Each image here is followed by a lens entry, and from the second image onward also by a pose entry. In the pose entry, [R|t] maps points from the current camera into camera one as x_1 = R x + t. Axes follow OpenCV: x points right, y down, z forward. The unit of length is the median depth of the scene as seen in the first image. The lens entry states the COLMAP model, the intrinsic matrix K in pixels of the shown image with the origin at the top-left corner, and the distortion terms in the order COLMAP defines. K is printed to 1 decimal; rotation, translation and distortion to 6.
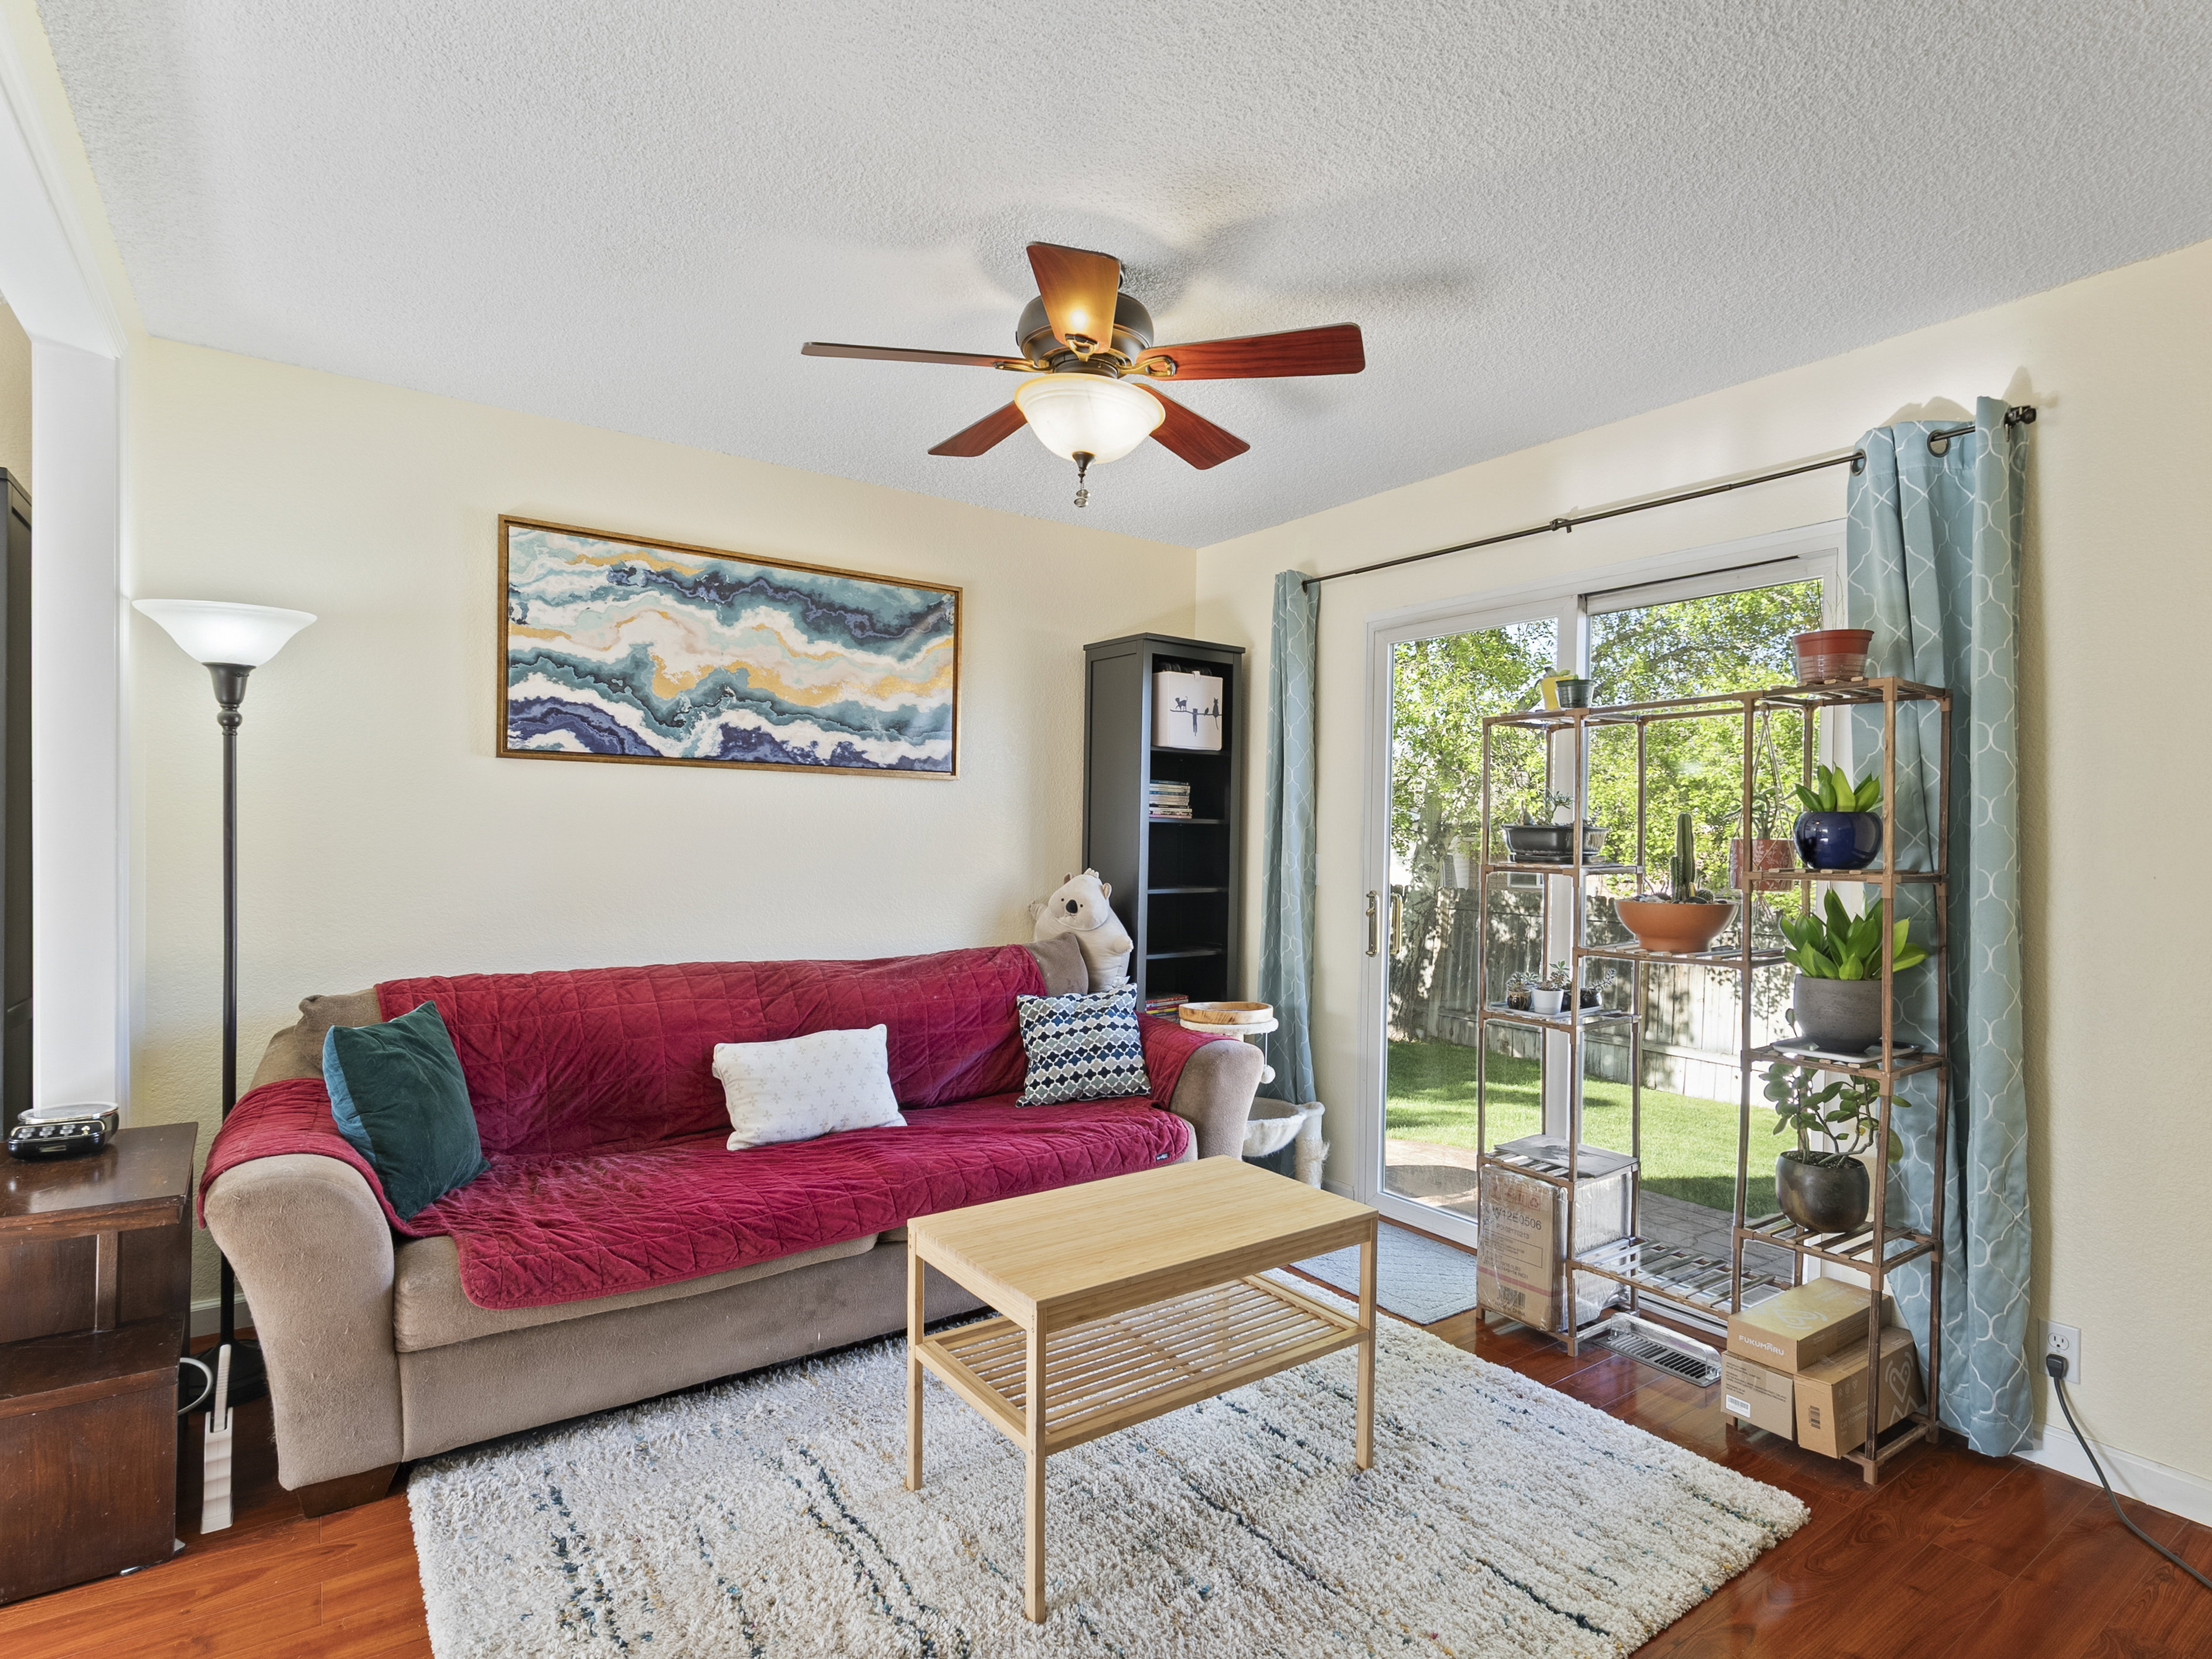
lens RADIAL K [[1136.7, 0, 1104.2], [0, 1136.7, 851.9], [0, 0, 1]] dist [-0.006662, 0.002637]
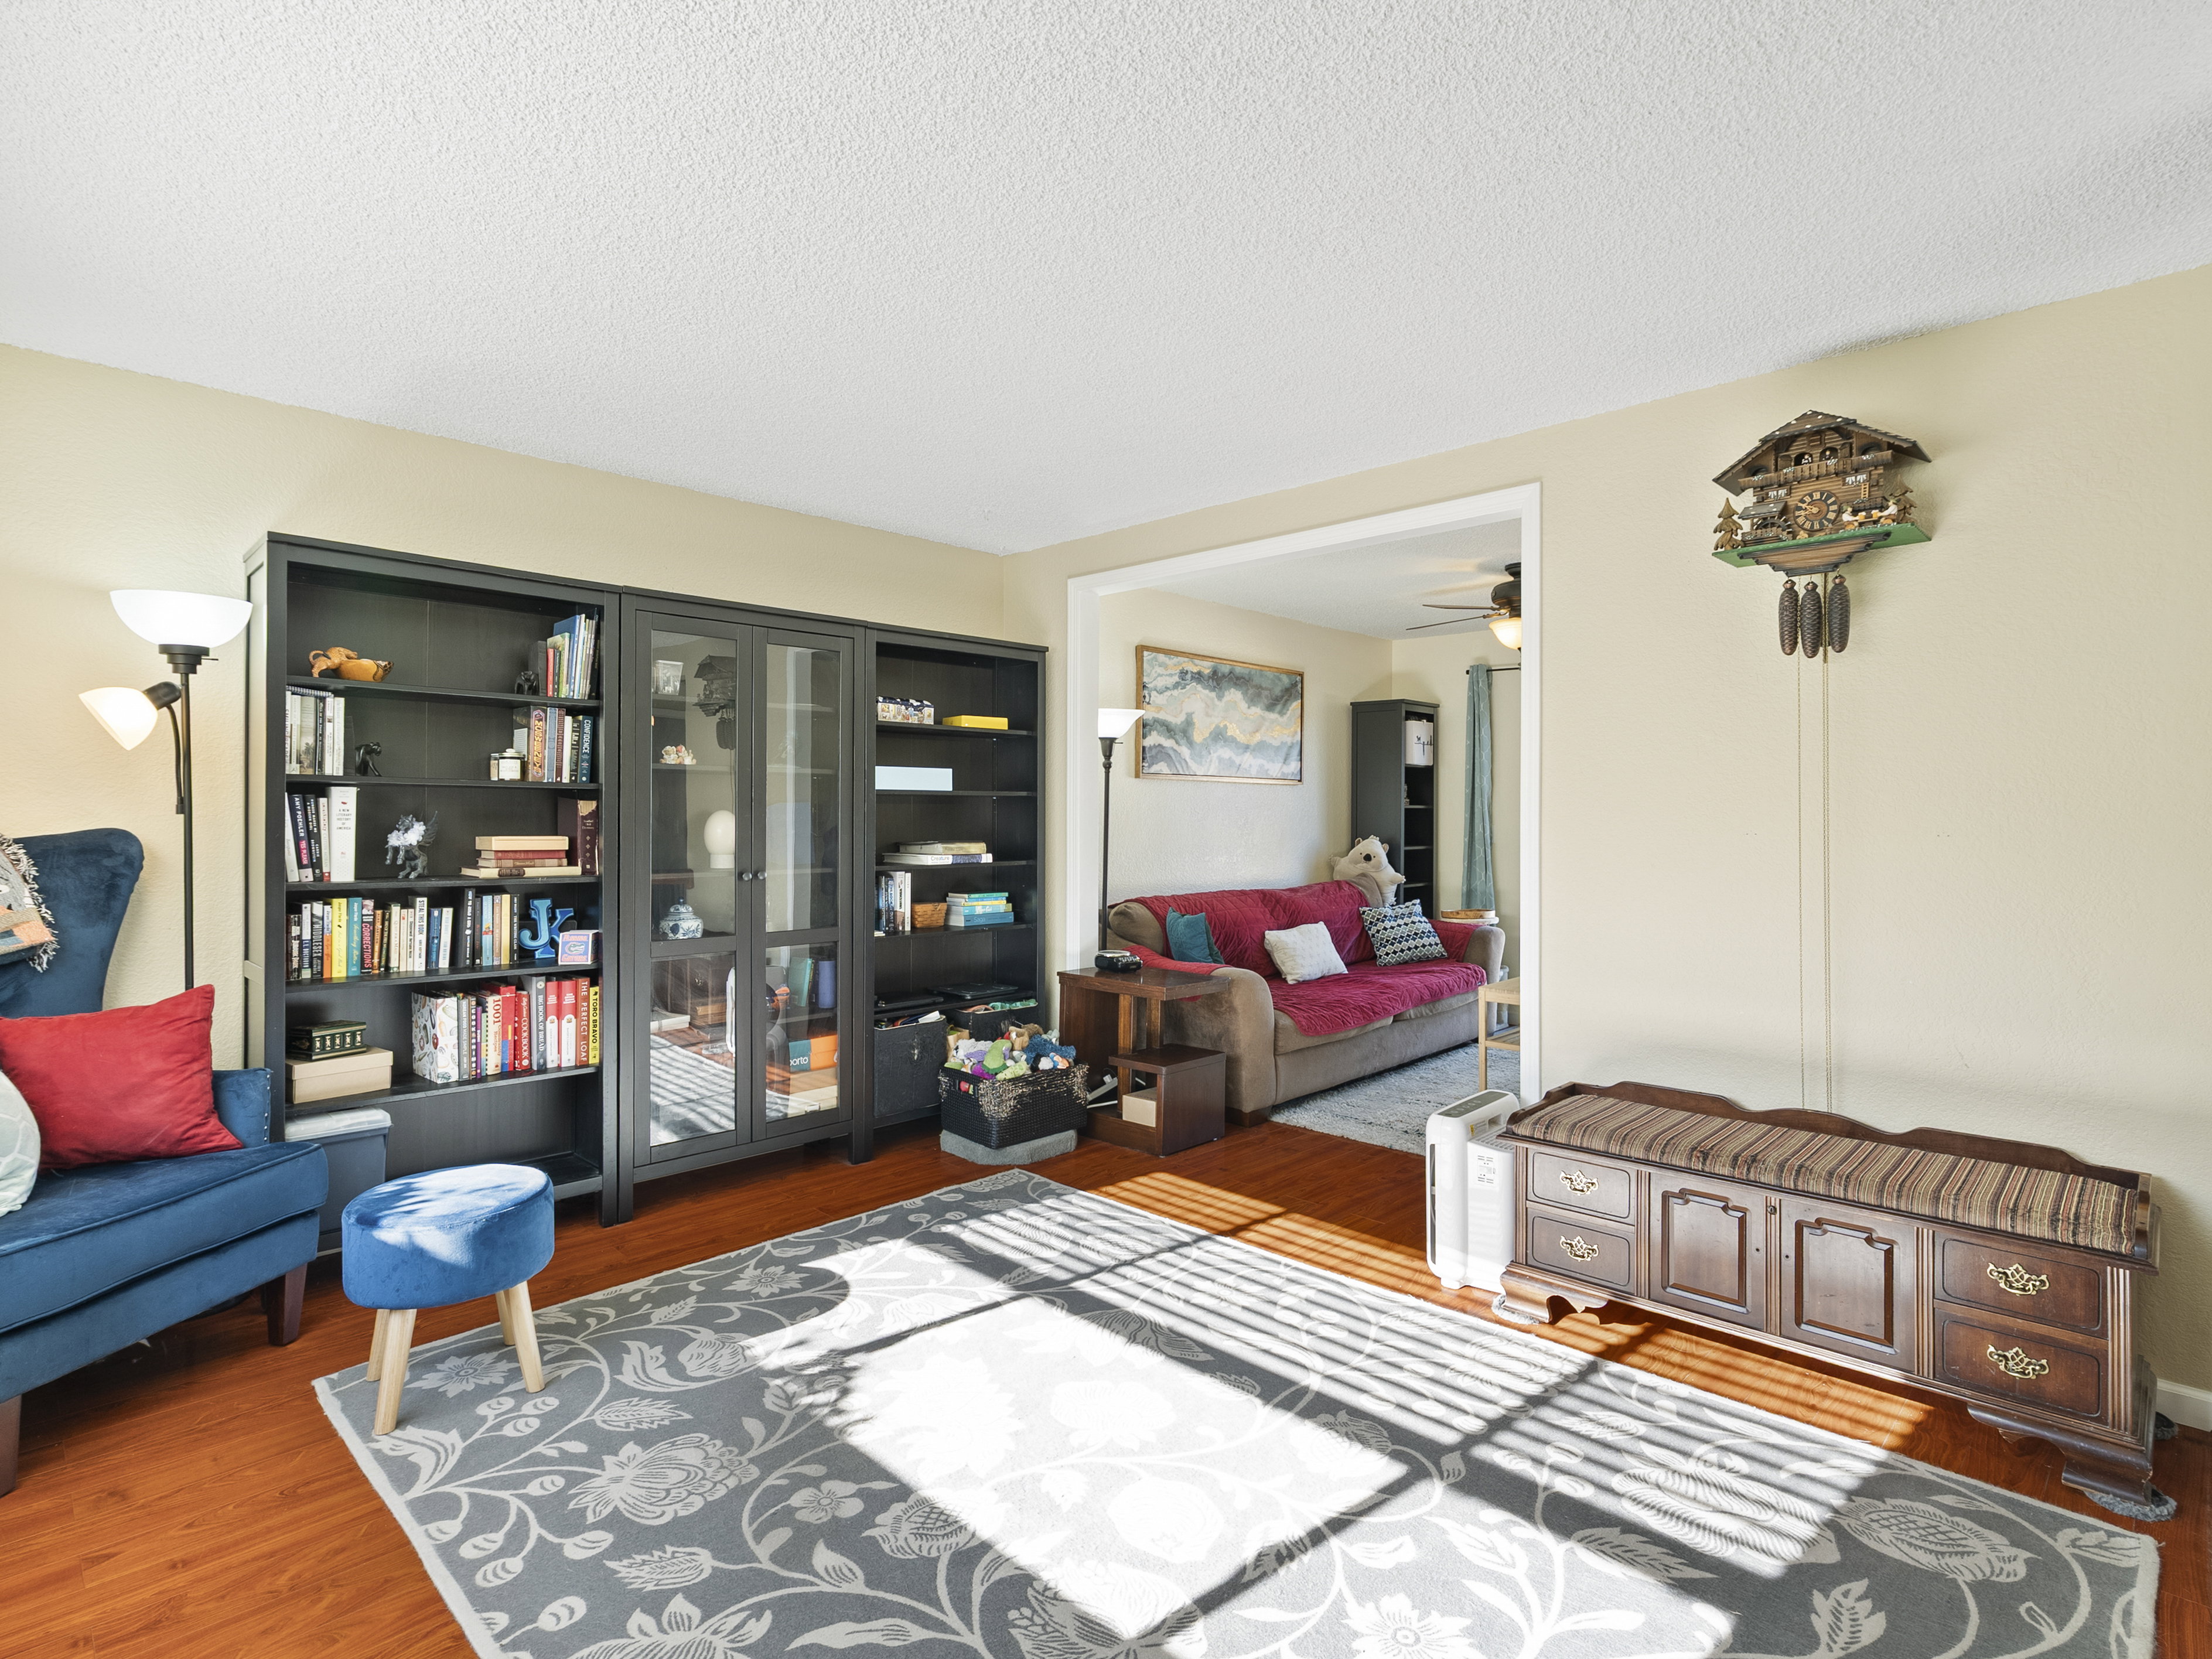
lens RADIAL K [[1136.7, 0, 1103.0], [0, 1136.7, 818.5], [0, 0, 1]] dist [-0.006662, 0.002637]
pose [[0.982008, -0.014769, 0.188259, -0.845946], [0.016557, 0.999831, -0.007931, -0.004836], [-0.188110, 0.010905, 0.982087, -0.698496]]
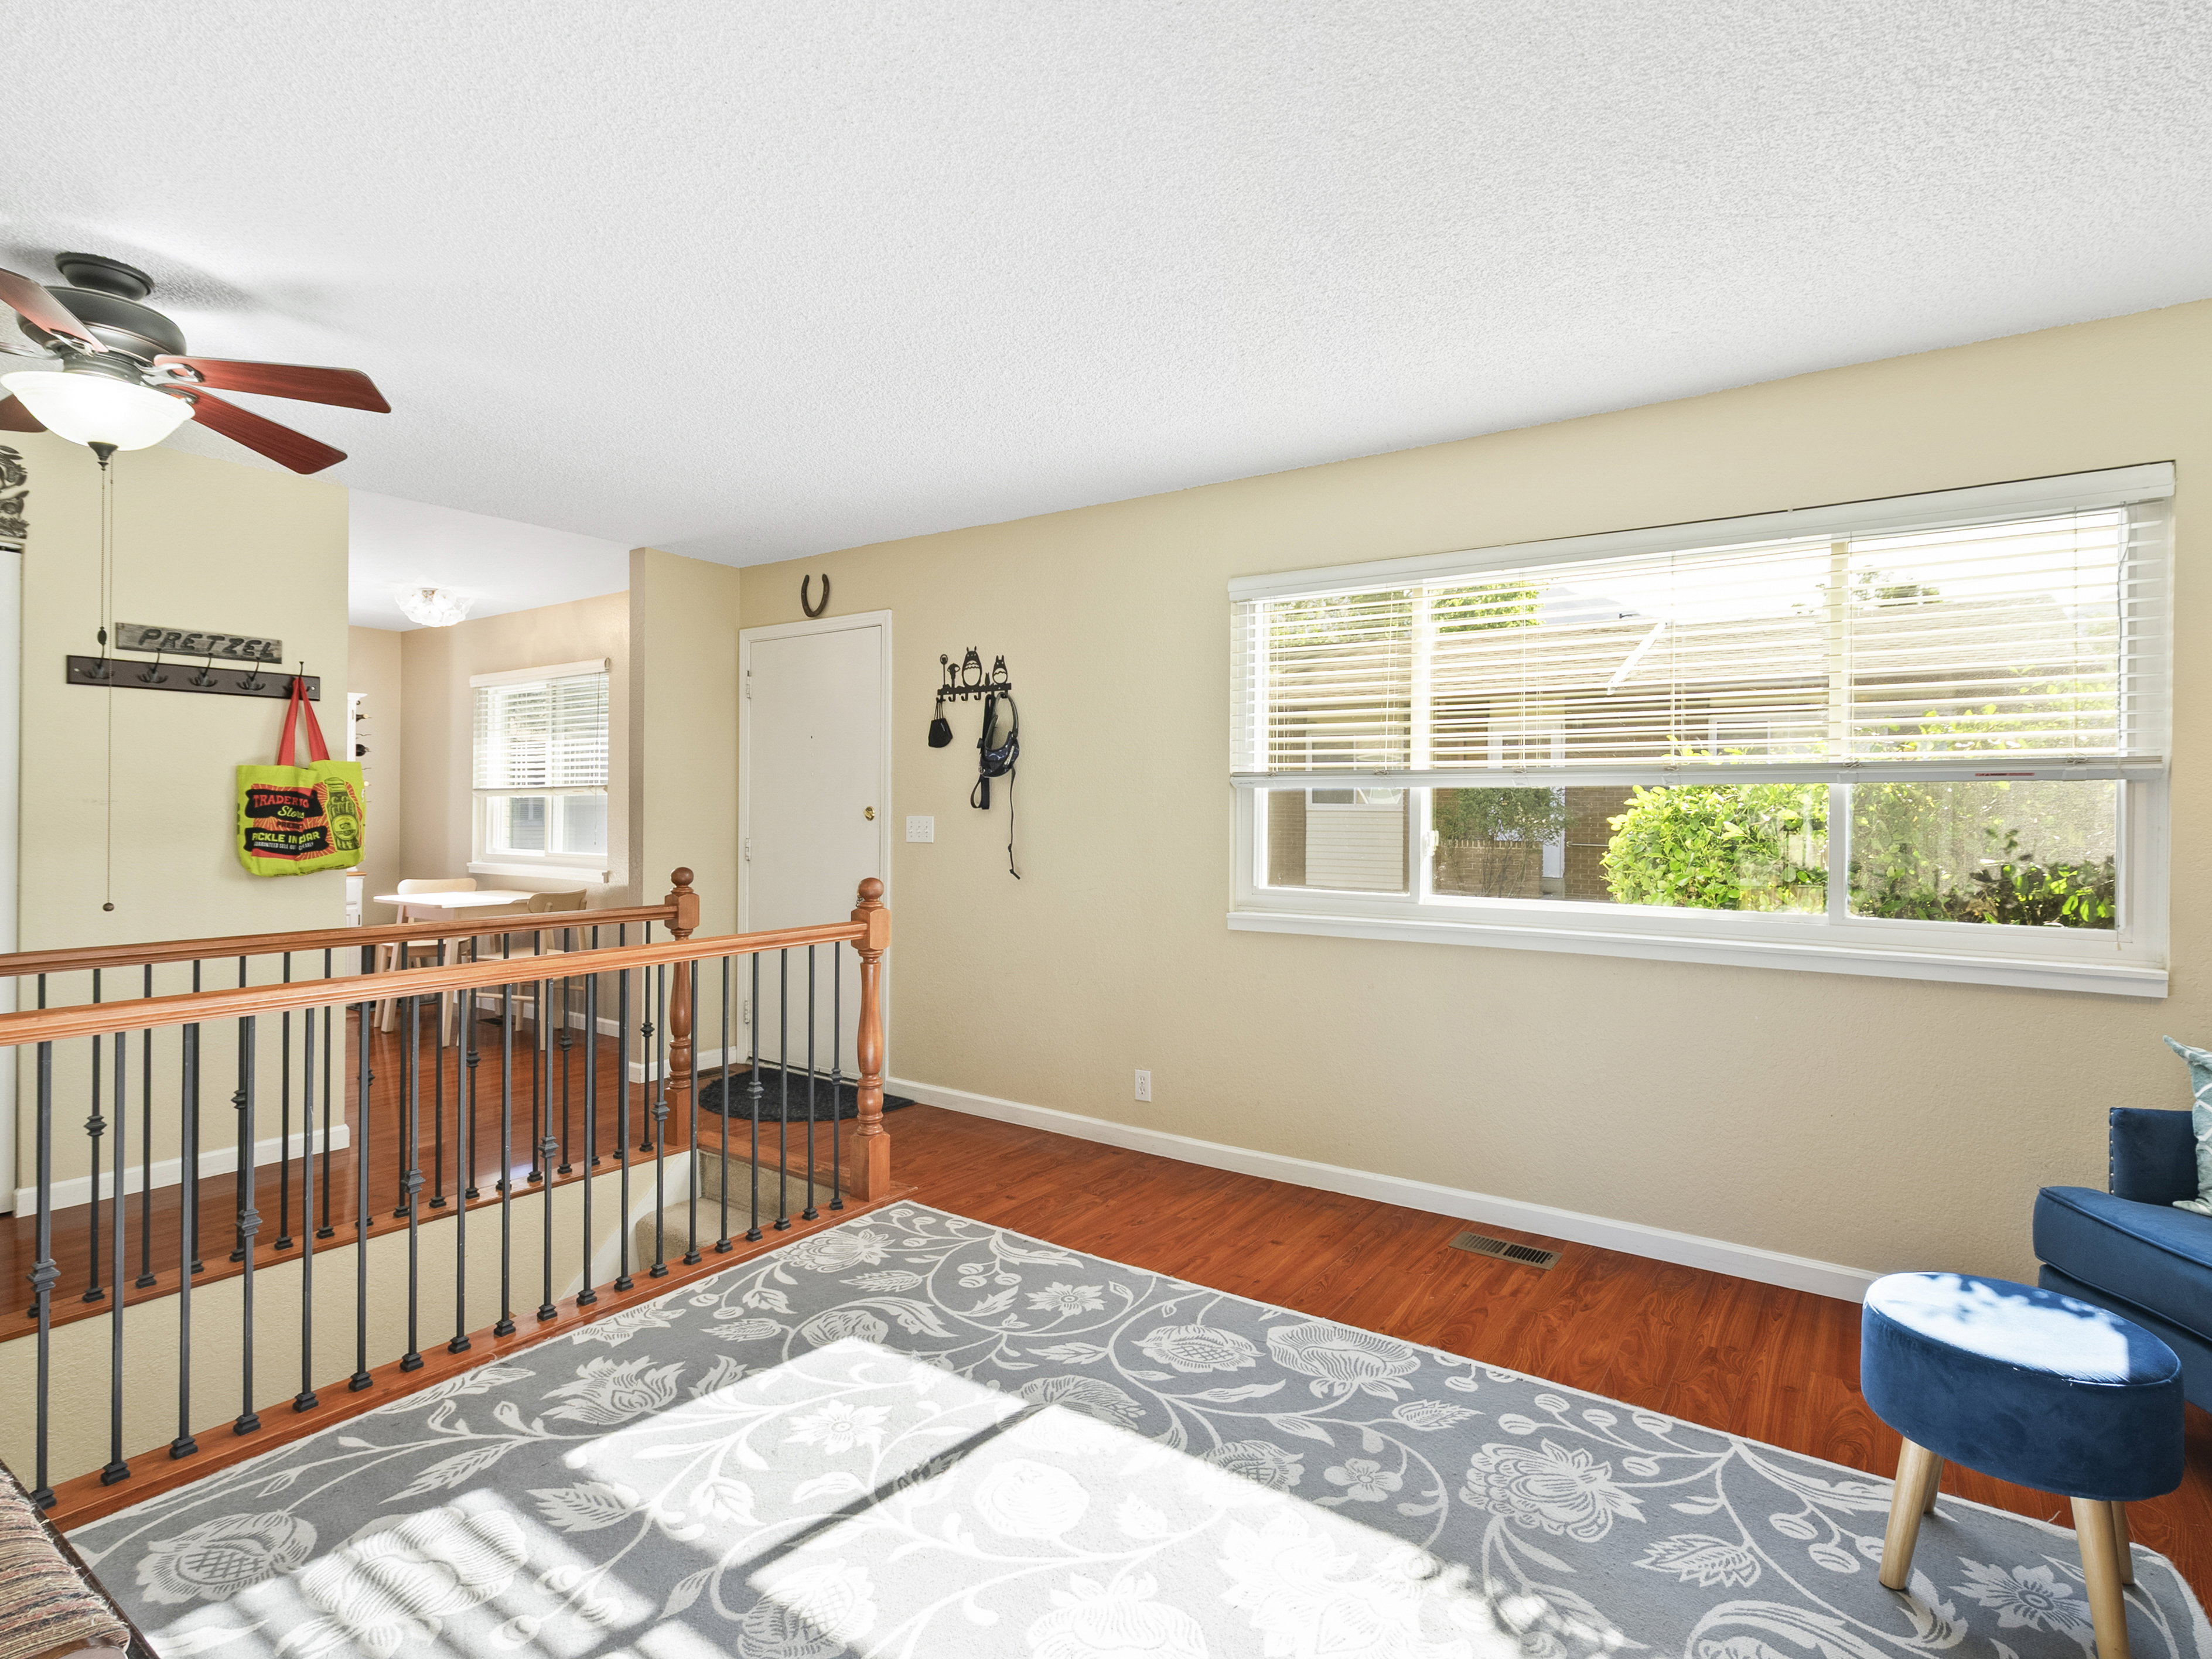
lens RADIAL K [[1136.7, 0, 1097.2], [0, 1136.7, 832.9], [0, 0, 1]] dist [-0.006662, 0.002637]
pose [[-0.940519, -0.016302, -0.339350, -0.526285], [-0.024476, 0.999504, 0.019821, -0.007569], [0.338859, 0.026948, -0.940451, 0.462610]]
